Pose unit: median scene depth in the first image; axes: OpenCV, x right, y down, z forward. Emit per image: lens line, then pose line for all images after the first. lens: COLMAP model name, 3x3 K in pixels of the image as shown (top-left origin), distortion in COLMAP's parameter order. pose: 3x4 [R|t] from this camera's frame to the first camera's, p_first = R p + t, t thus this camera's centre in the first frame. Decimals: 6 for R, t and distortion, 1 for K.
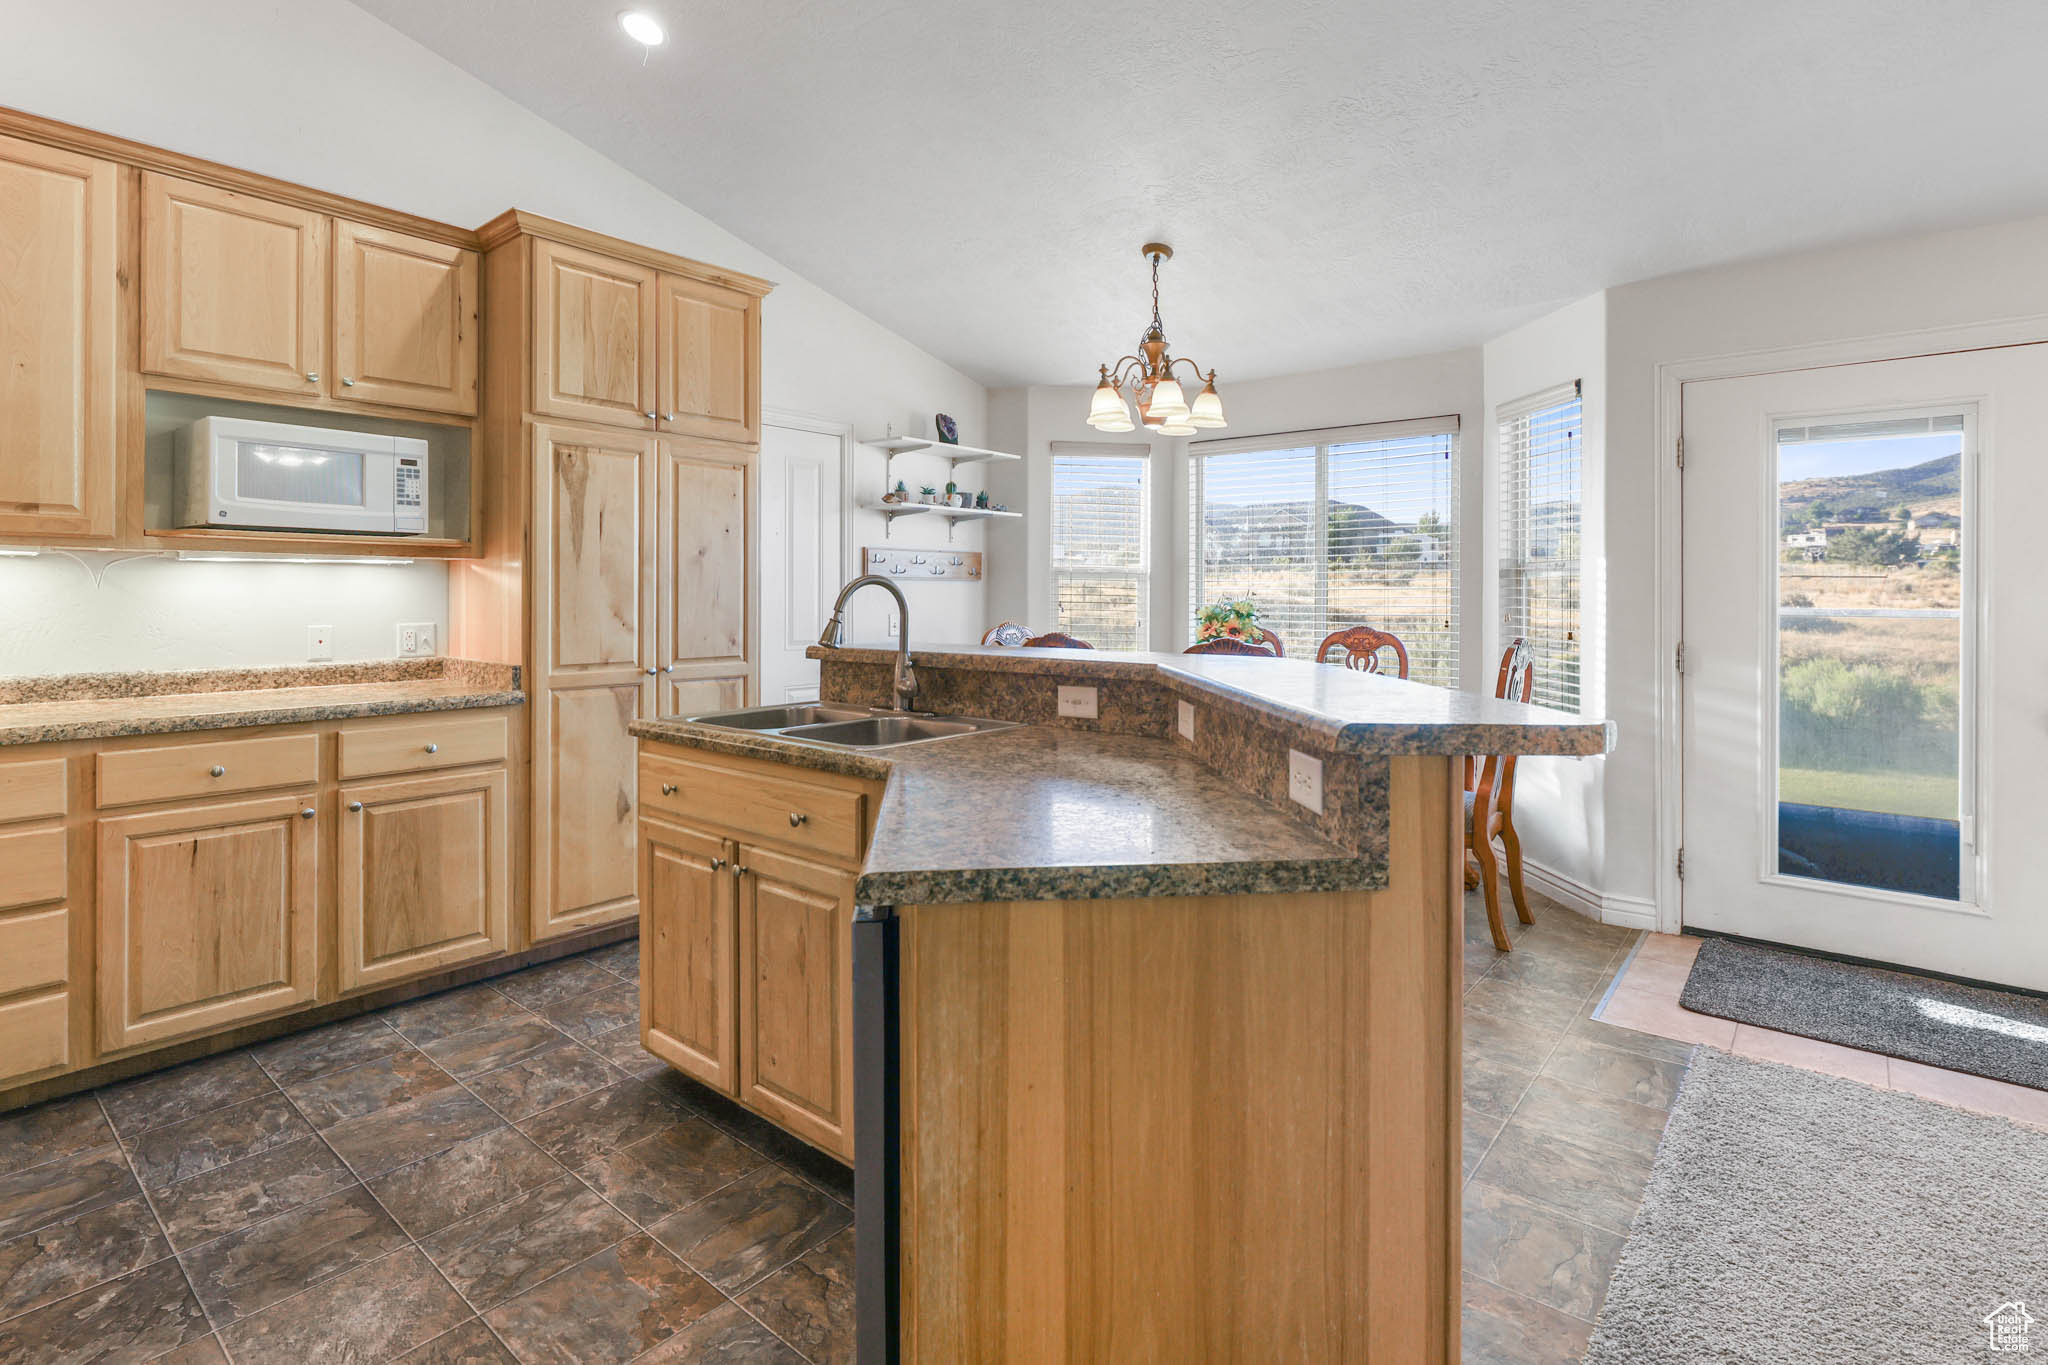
lens RADIAL K [[990.6, 0, 1030.8], [0, 990.6, 592.7], [0, 0, 1]] dist [-0.000528, -0.000857]
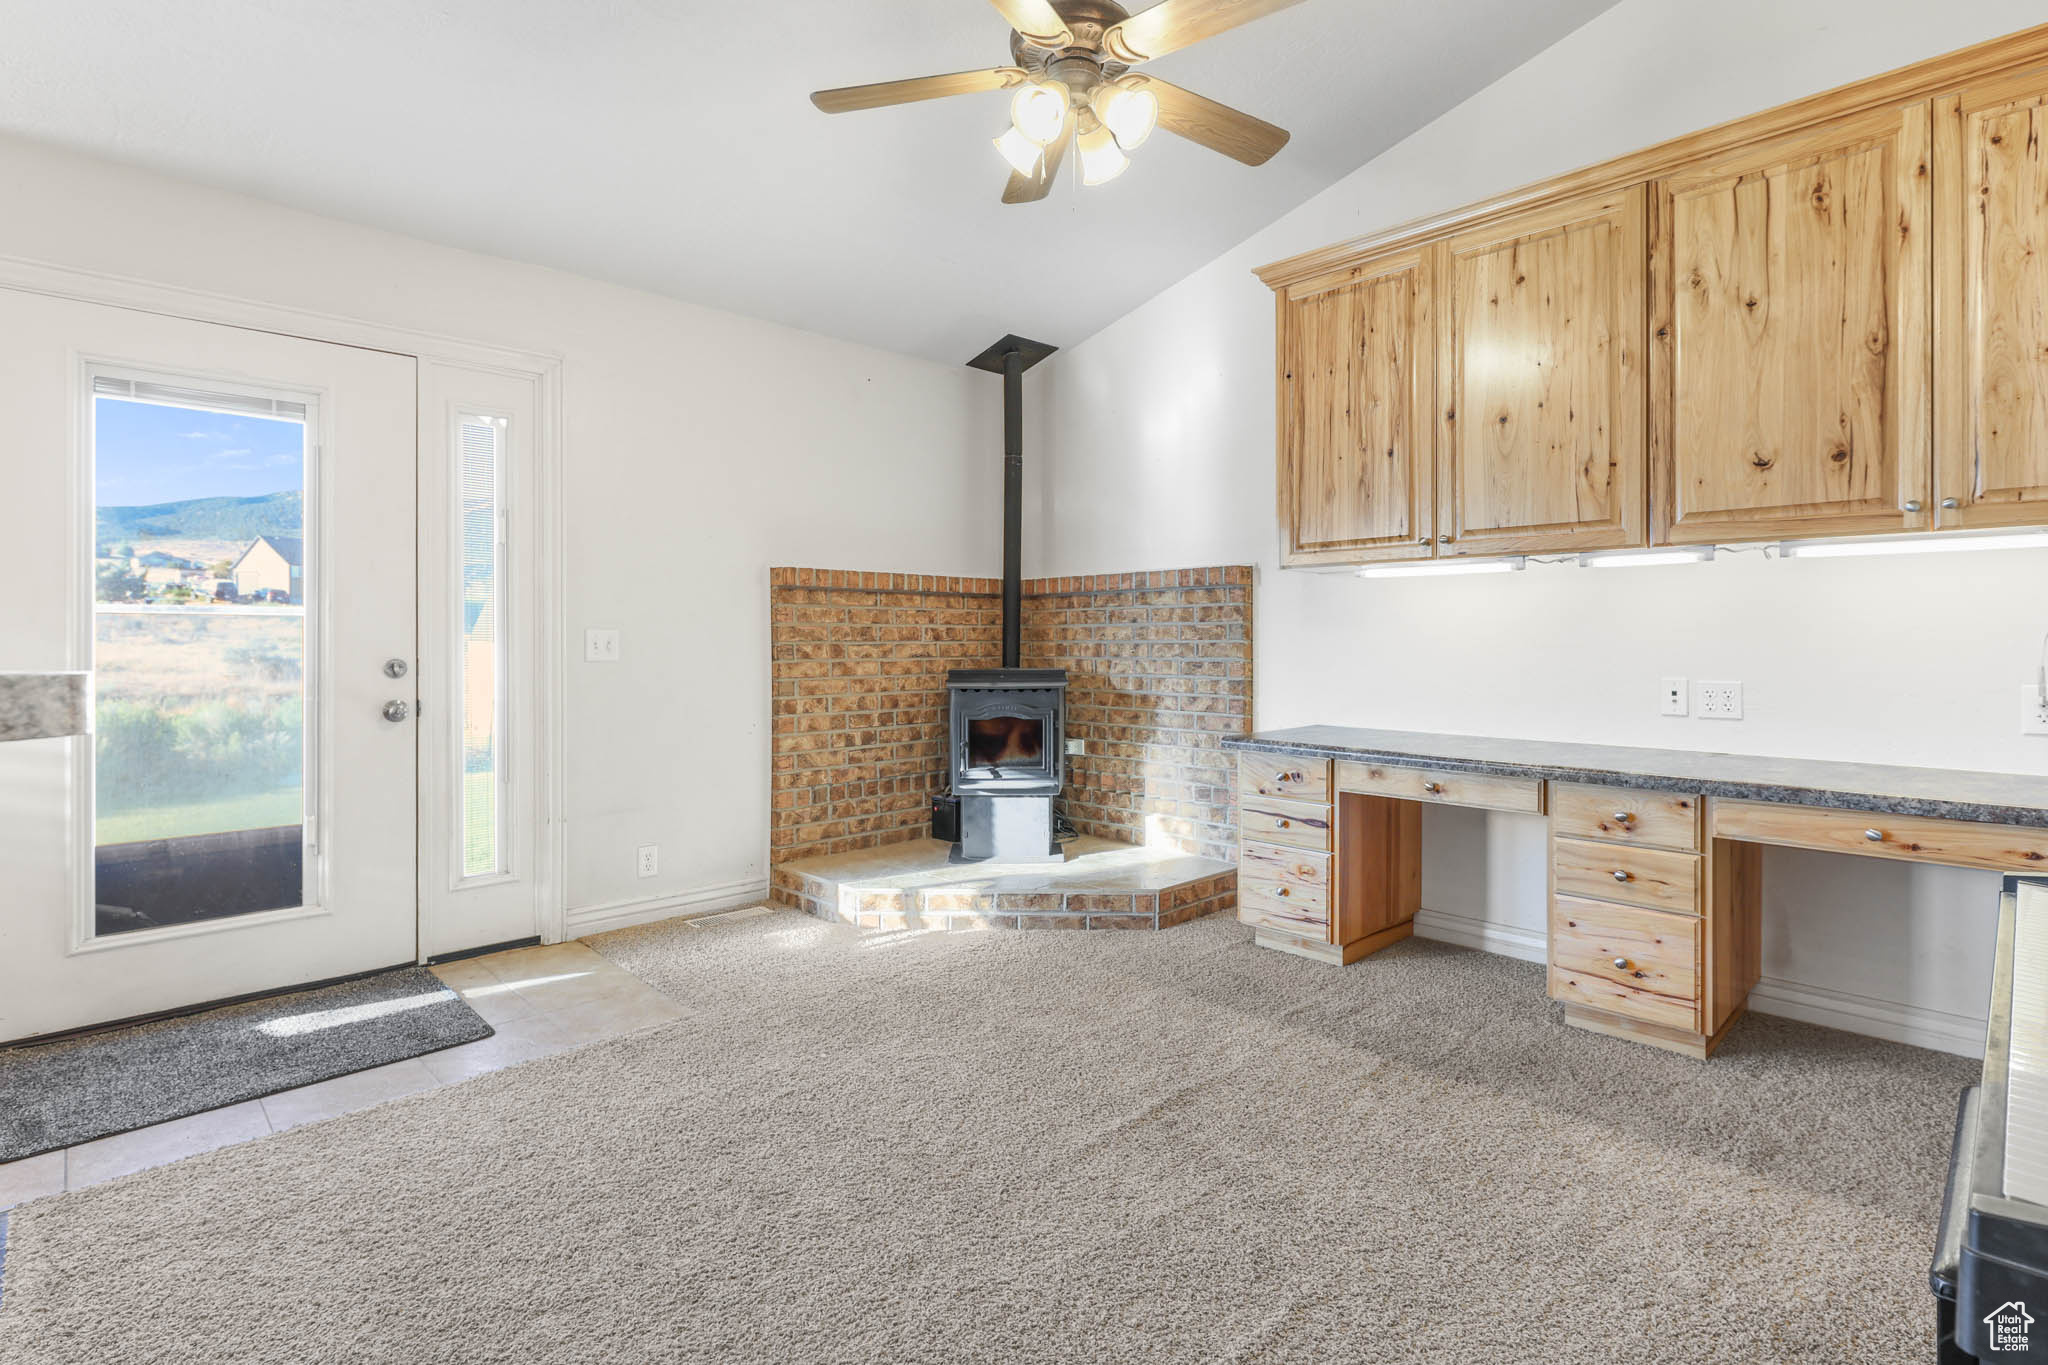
lens RADIAL K [[989.7, 0, 1049.6], [0, 989.7, 637.2], [0, 0, 1]] dist [-0.000625, -0.001214]
pose [[0.095995, -0.004603, 0.995371, 0.047763], [-0.000048, 0.999989, 0.004629, 0.044696], [-0.995382, -0.000492, 0.095994, 0.182028]]
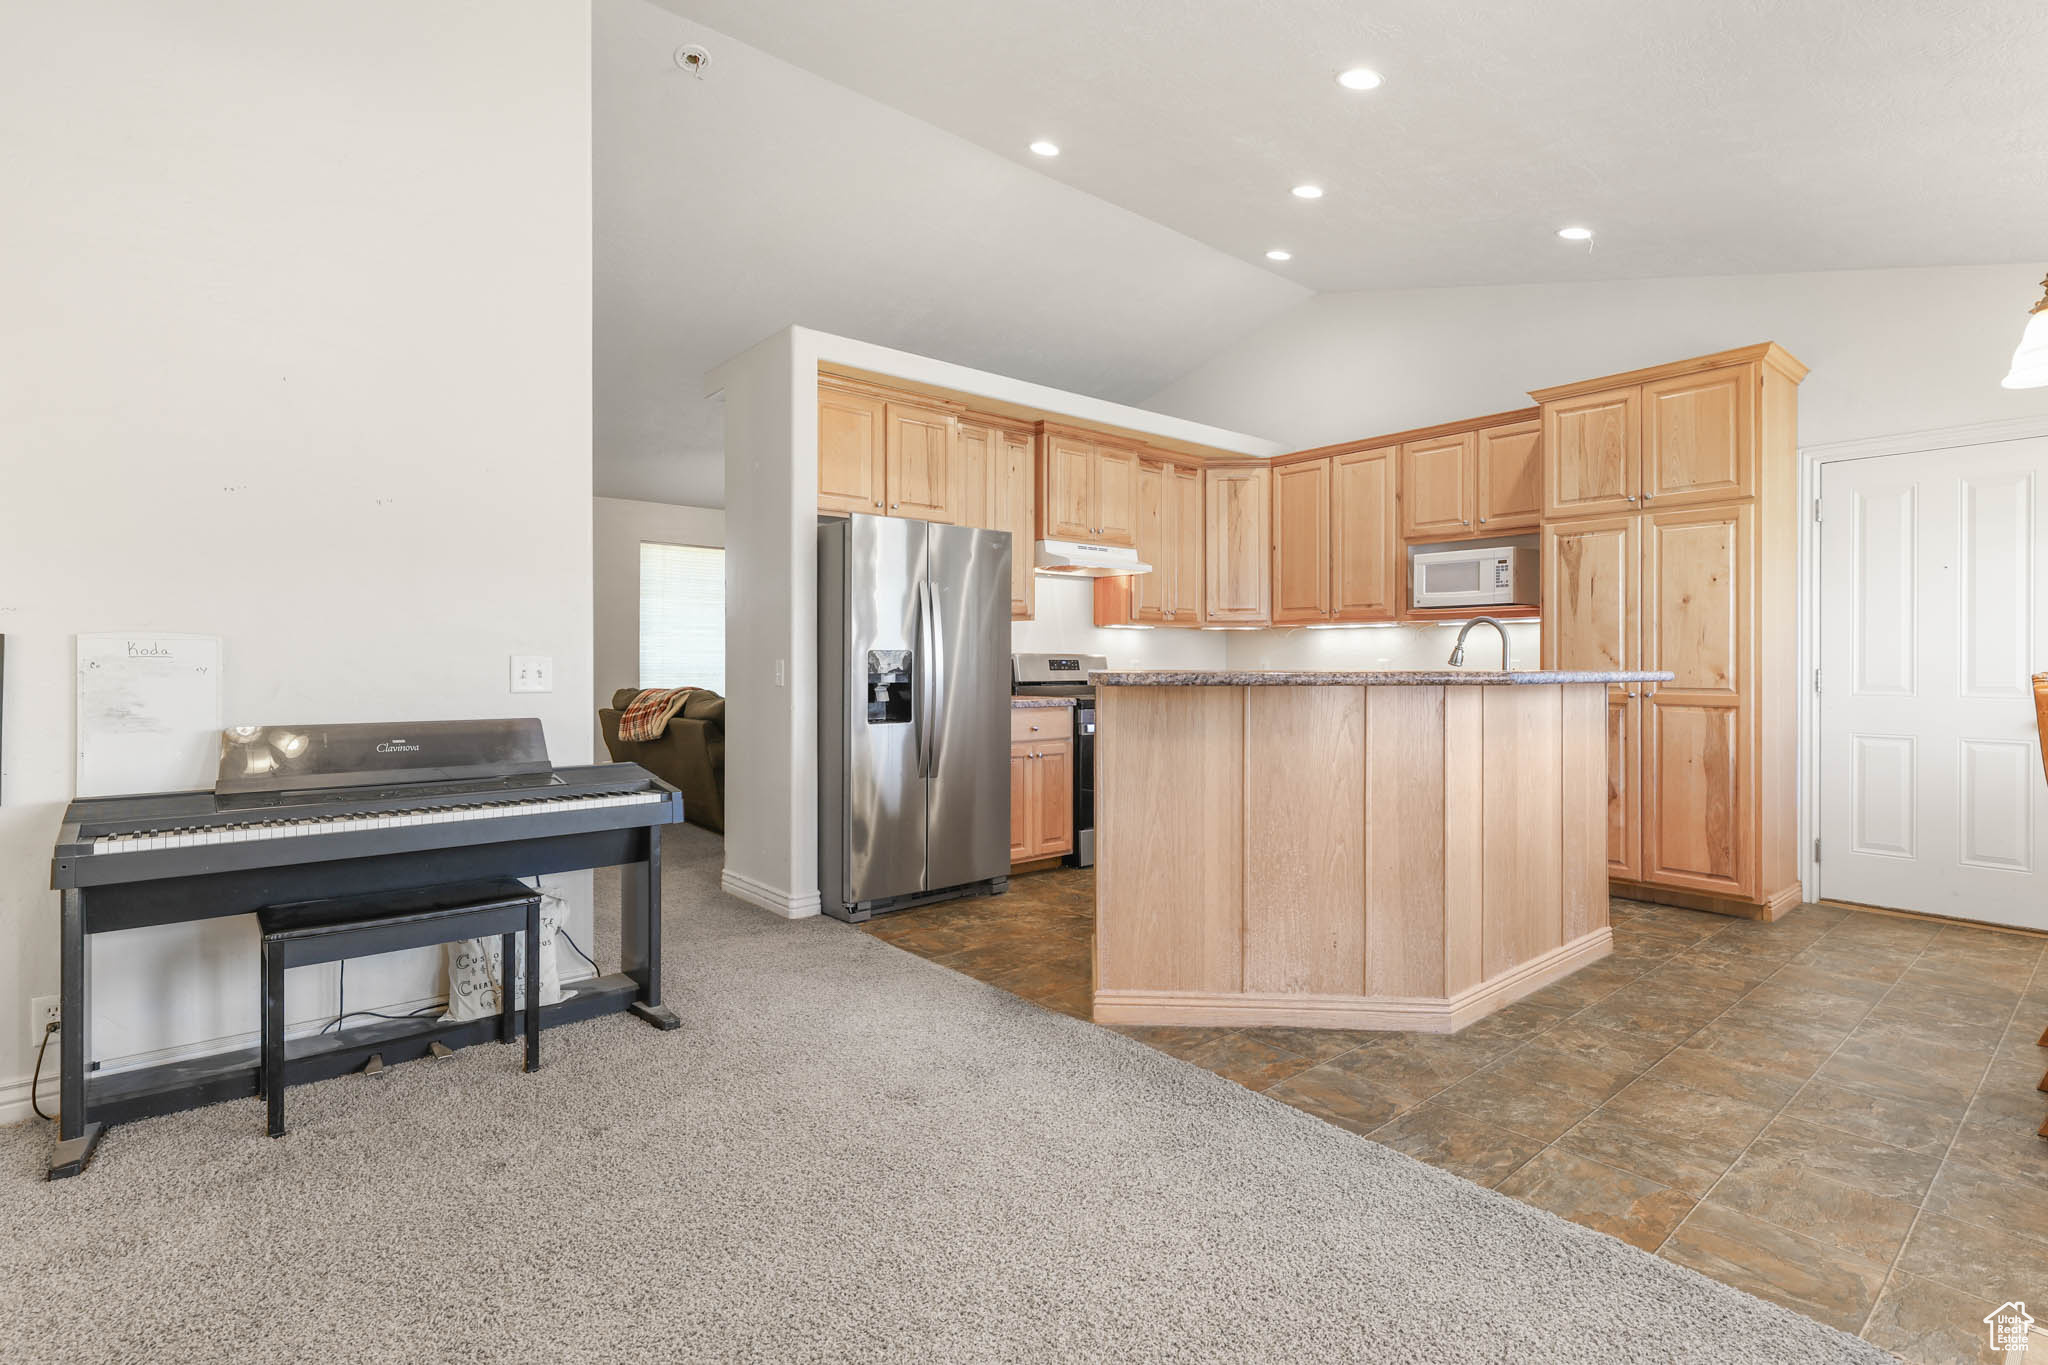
lens RADIAL K [[975.5, 0, 1033.7], [0, 975.5, 663.8], [0, 0, 1]] dist [0.000899, -0.000382]
pose [[-0.172908, -0.004851, -0.984926, 1.136832], [0.000522, 0.999987, -0.005017, 0.049675], [0.984938, -0.001382, -0.172903, 0.497848]]
